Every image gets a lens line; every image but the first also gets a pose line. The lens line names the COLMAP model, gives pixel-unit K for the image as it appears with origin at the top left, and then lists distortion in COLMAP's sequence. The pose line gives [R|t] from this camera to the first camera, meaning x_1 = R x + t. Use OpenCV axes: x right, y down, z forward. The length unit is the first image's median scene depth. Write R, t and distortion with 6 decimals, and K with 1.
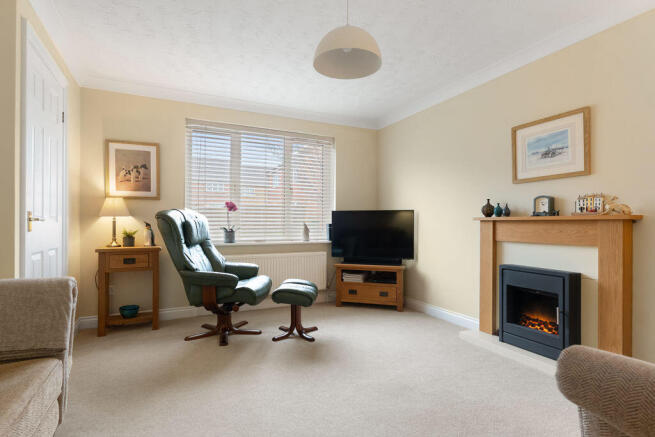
lens RADIAL K [[345.1, 0, 325.0], [0, 345.1, 223.9], [0, 0, 1]] dist [0.003865, -0.000282]
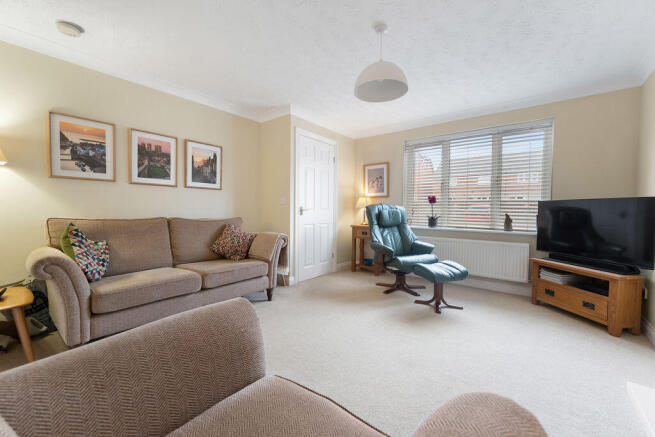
lens RADIAL K [[263.9, 0, 327.4], [0, 263.9, 221.9], [0, 0, 1]] dist [0.005172, -0.000382]
pose [[0.425028, 0.044988, -0.904062, 0.504734], [-0.012472, 0.998960, 0.043847, -0.006521], [0.905094, -0.007361, 0.425147, 0.227138]]
